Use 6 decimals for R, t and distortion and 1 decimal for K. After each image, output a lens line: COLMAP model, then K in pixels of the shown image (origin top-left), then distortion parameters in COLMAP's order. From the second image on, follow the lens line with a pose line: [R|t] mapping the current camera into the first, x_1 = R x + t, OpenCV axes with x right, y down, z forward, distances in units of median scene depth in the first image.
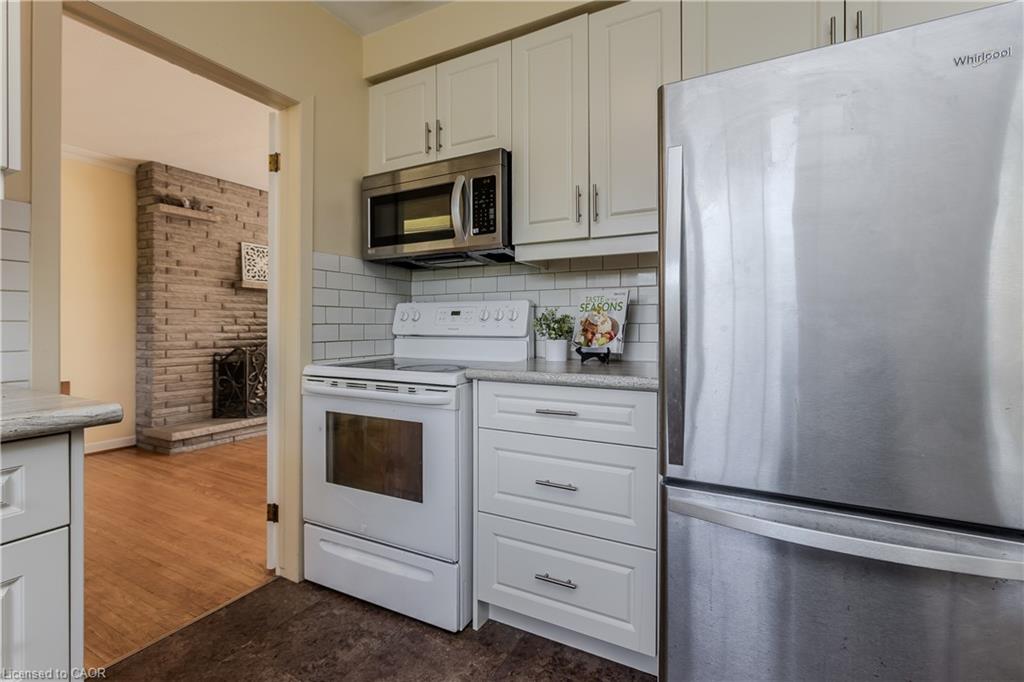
lens RADIAL K [[469.7, 0, 513.1], [0, 469.7, 335.3], [0, 0, 1]] dist [0.001715, 0.000355]
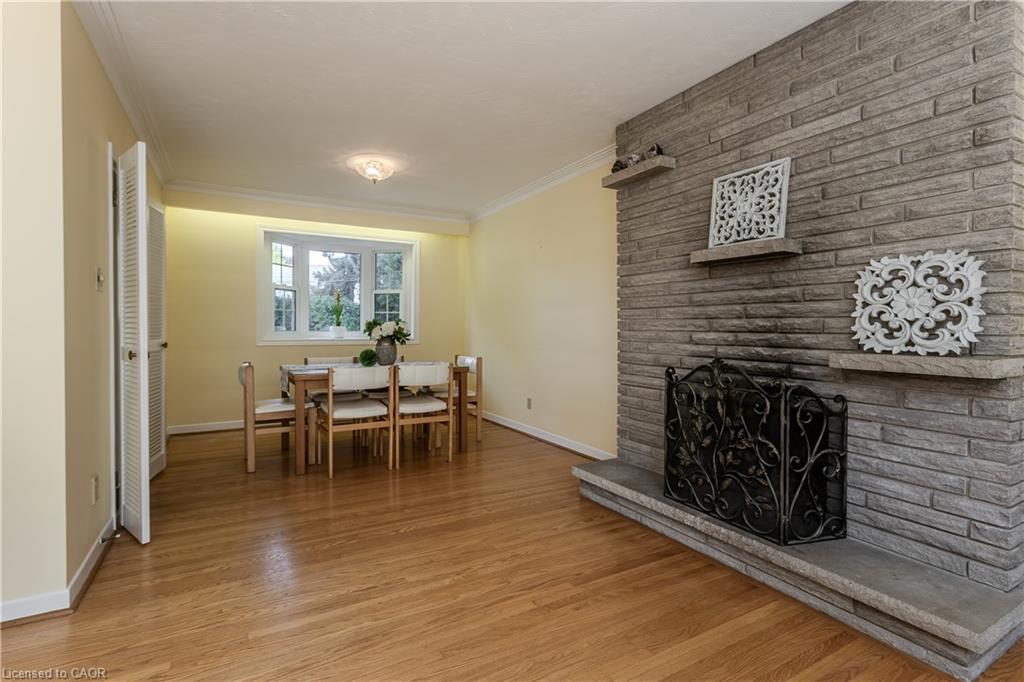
lens RADIAL K [[469.7, 0, 512.0], [0, 469.7, 334.5], [0, 0, 1]] dist [0.001715, 0.000355]
pose [[-0.520896, 0.009803, -0.853564, 0.010018], [-0.020033, 0.999518, 0.023704, -0.026791], [0.853385, 0.029447, -0.520448, 1.089379]]
